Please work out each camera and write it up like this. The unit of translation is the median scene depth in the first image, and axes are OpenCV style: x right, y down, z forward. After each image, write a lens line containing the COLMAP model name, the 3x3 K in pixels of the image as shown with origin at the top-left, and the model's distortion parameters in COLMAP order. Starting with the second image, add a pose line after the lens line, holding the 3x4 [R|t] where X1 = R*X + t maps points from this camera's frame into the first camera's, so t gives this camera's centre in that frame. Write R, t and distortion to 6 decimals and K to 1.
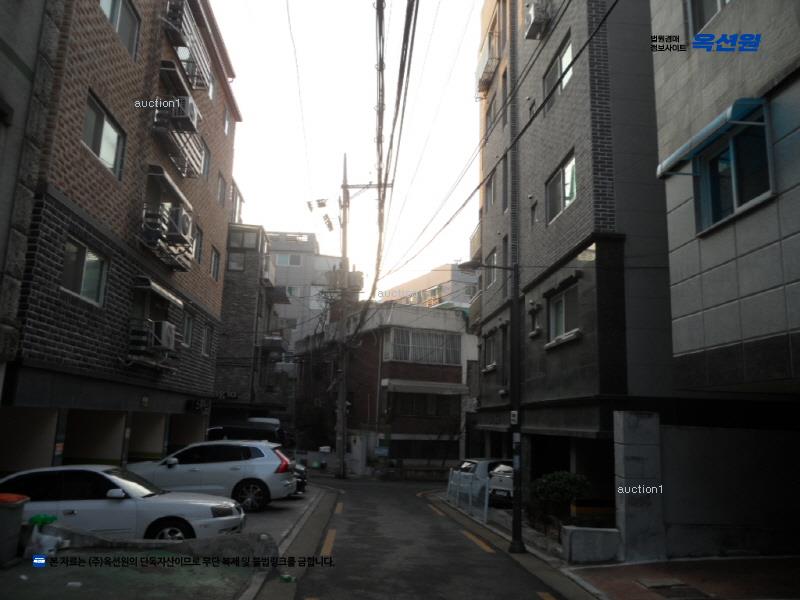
lens RADIAL K [[649.4, 0, 402.1], [0, 649.4, 298.2], [0, 0, 1]] dist [-0.055633, 0.055731]
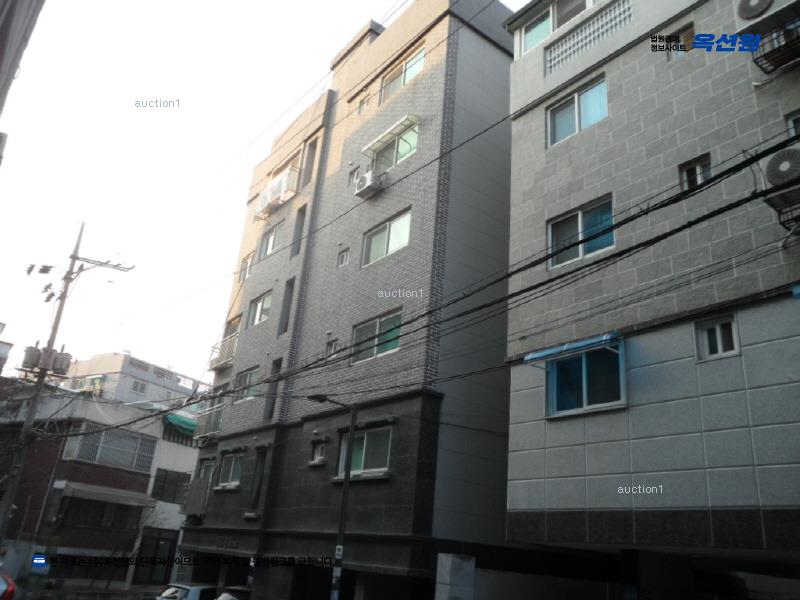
lens RADIAL K [[649.4, 0, 402.1], [0, 649.4, 298.2], [0, 0, 1]] dist [-0.055633, 0.055731]
pose [[0.830905, 0.244434, 0.499848, -0.200933], [-0.158527, 0.965104, -0.208431, -0.005785], [-0.533353, 0.093947, 0.840660, 0.018819]]
